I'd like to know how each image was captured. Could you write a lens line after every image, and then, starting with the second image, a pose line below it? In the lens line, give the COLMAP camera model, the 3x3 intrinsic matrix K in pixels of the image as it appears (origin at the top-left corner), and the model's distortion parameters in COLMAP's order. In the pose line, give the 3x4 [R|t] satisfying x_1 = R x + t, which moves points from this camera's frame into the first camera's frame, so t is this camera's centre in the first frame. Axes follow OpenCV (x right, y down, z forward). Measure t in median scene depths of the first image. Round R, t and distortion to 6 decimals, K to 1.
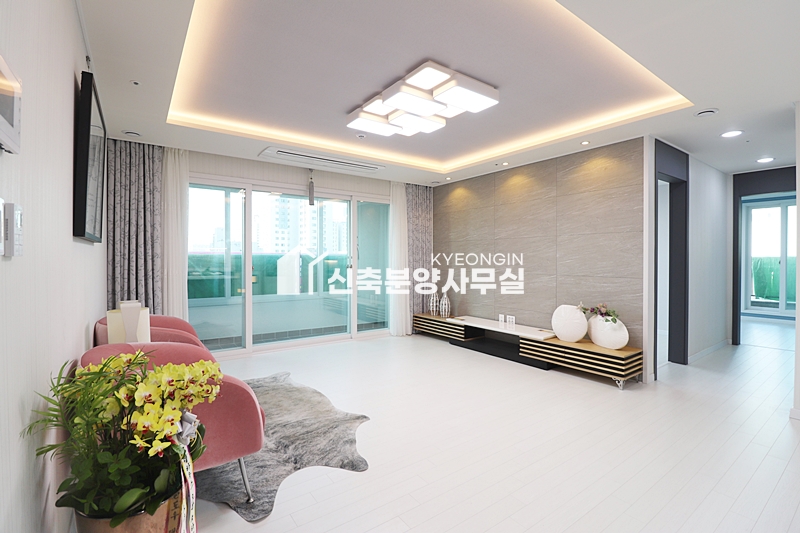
lens RADIAL K [[373.5, 0, 396.5], [0, 373.5, 262.5], [0, 0, 1]] dist [0.015548, -0.003741]
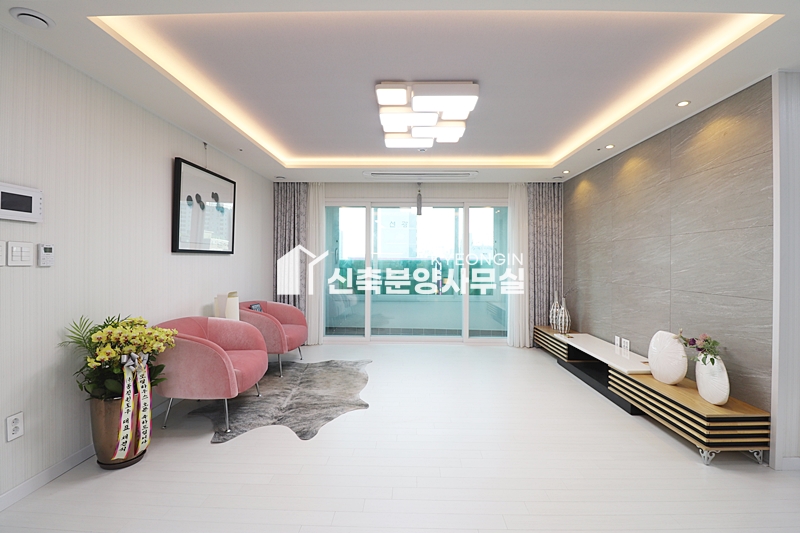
lens RADIAL K [[373.5, 0, 399.8], [0, 373.5, 263.9], [0, 0, 1]] dist [0.015548, -0.003741]
pose [[0.799463, 0.007789, -0.600664, 0.541214], [-0.010188, 0.999948, -0.000594, -0.012491], [0.600628, 0.006594, 0.799501, 0.123943]]
